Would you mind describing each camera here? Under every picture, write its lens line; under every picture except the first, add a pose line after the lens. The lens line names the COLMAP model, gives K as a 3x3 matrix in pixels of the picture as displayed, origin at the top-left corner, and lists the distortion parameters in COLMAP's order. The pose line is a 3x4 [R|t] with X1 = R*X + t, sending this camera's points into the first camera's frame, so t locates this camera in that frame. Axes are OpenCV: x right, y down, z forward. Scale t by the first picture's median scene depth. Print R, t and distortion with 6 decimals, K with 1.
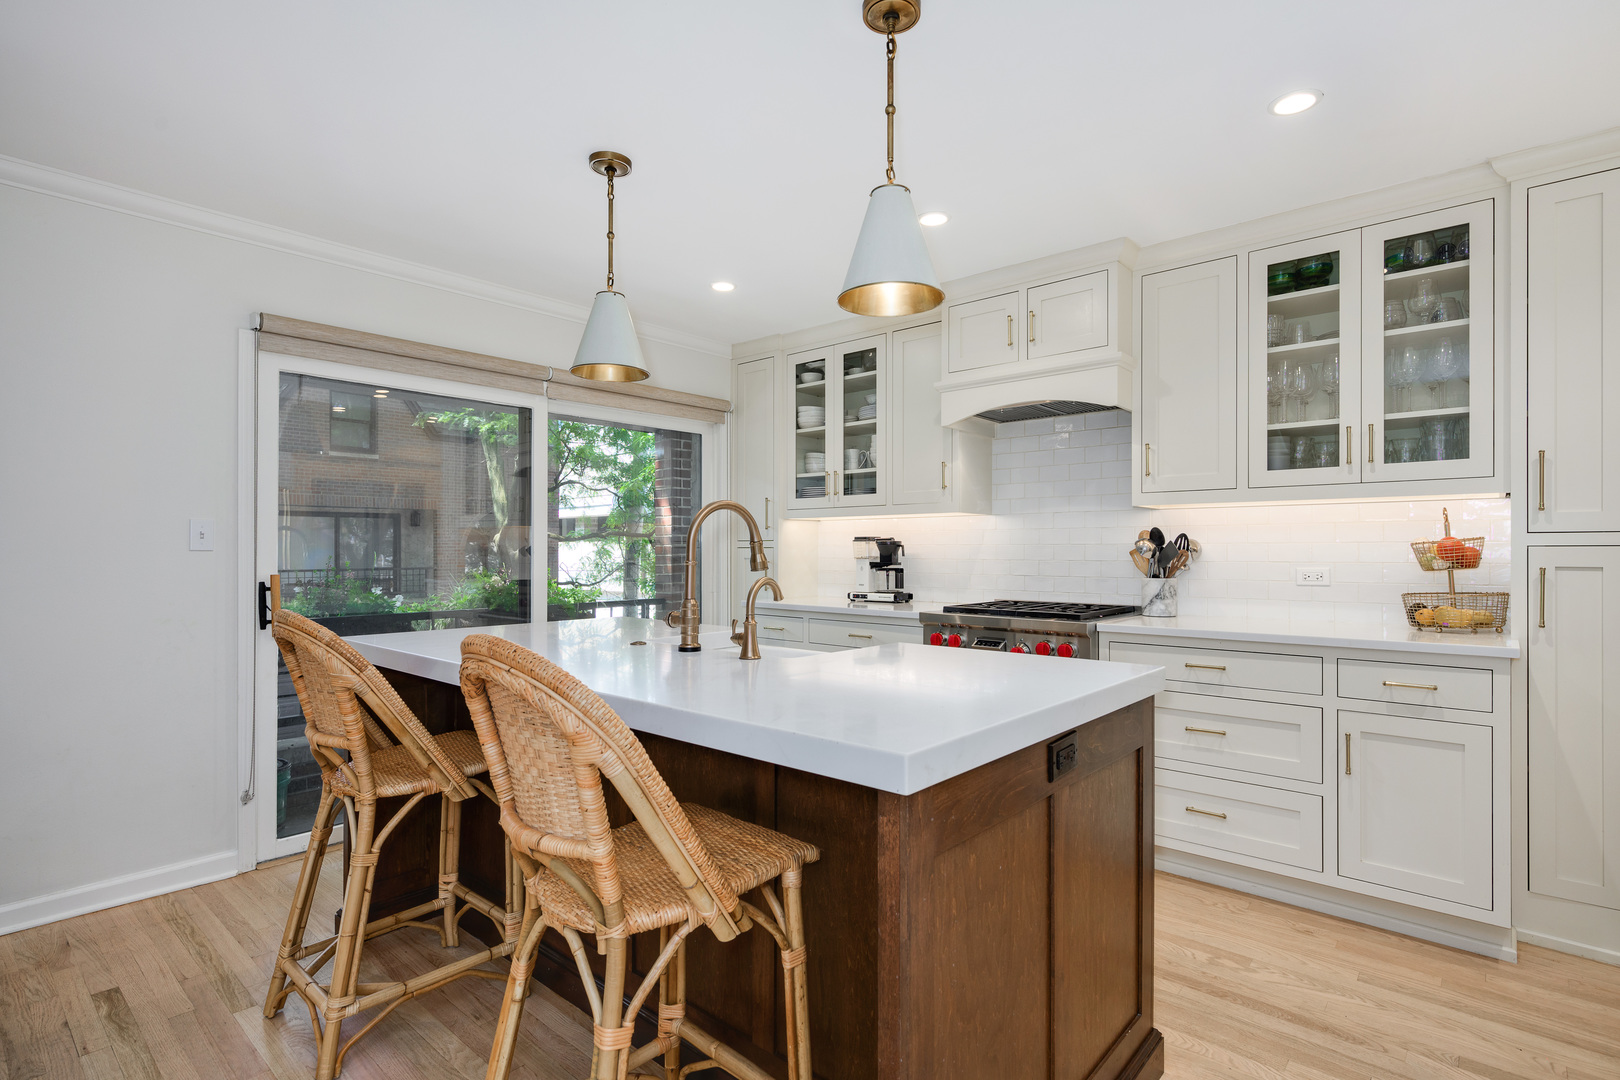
lens RADIAL K [[786.8, 0, 812.8], [0, 786.8, 547.6], [0, 0, 1]] dist [-0.001591, -0.001340]
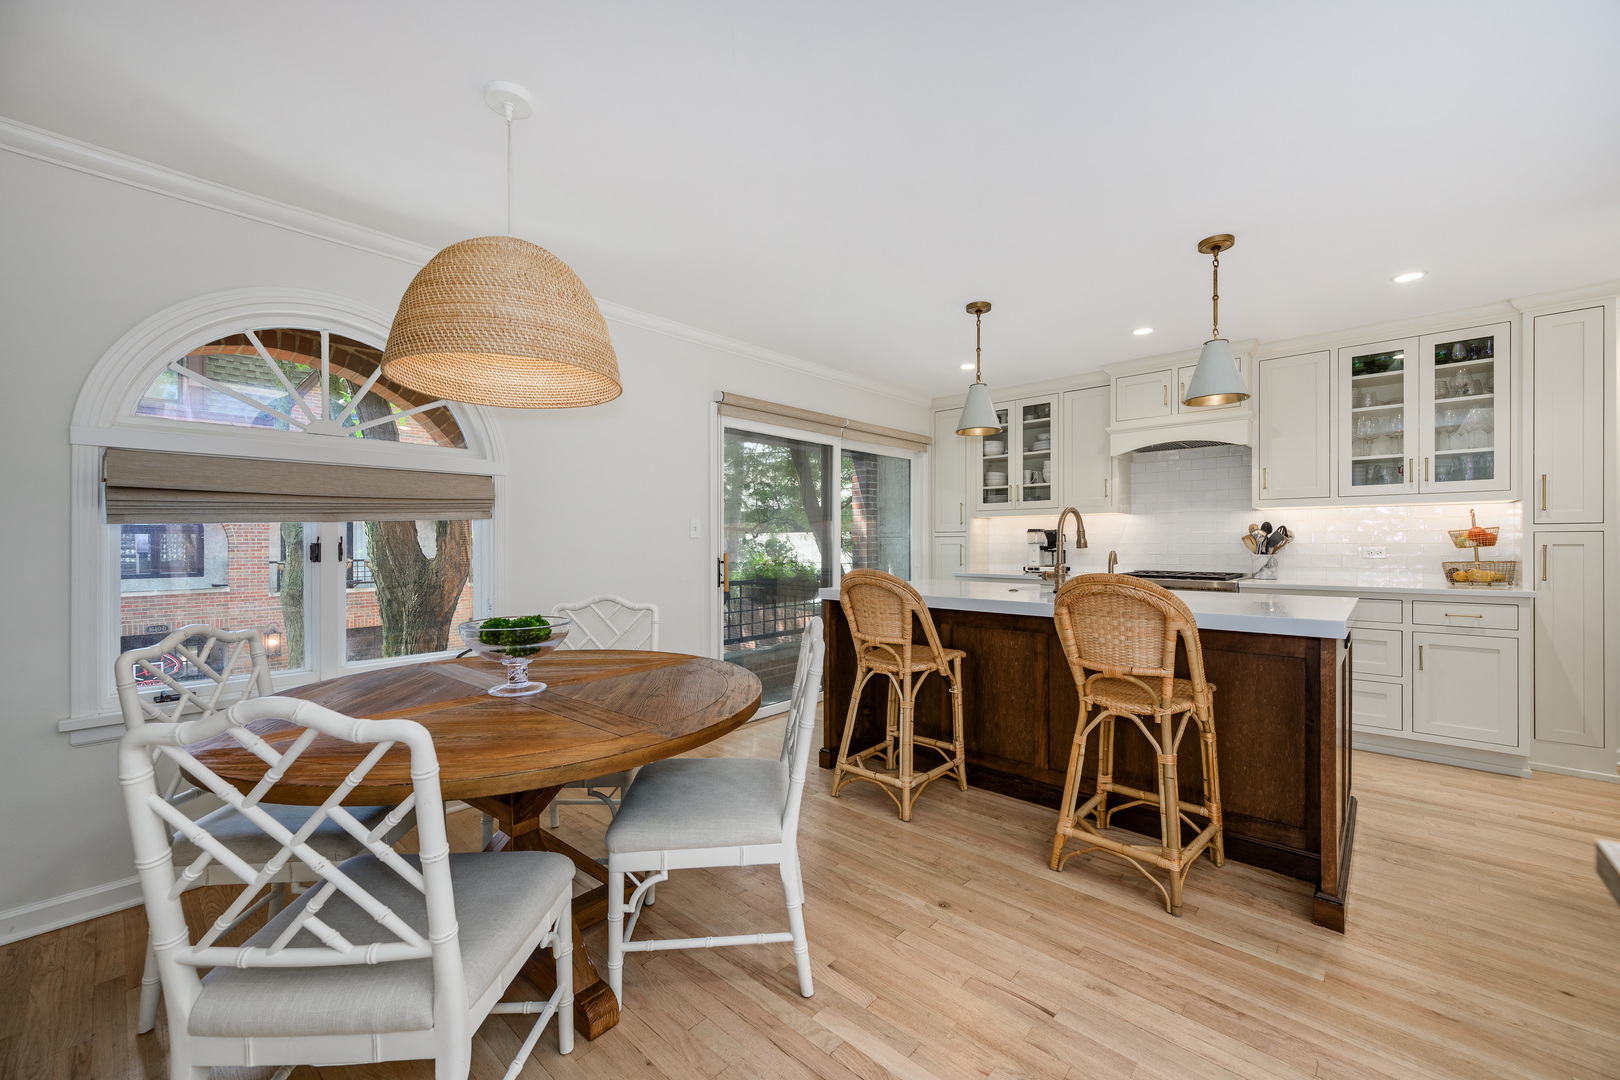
lens RADIAL K [[638.7, 0, 809.2], [0, 638.7, 541.4], [0, 0, 1]] dist [-0.006058, 0.000646]
pose [[0.999736, -0.003816, -0.022677, -0.504948], [0.003874, 0.999989, 0.002500, 0.007470], [0.022667, -0.002587, 0.999740, -0.322287]]
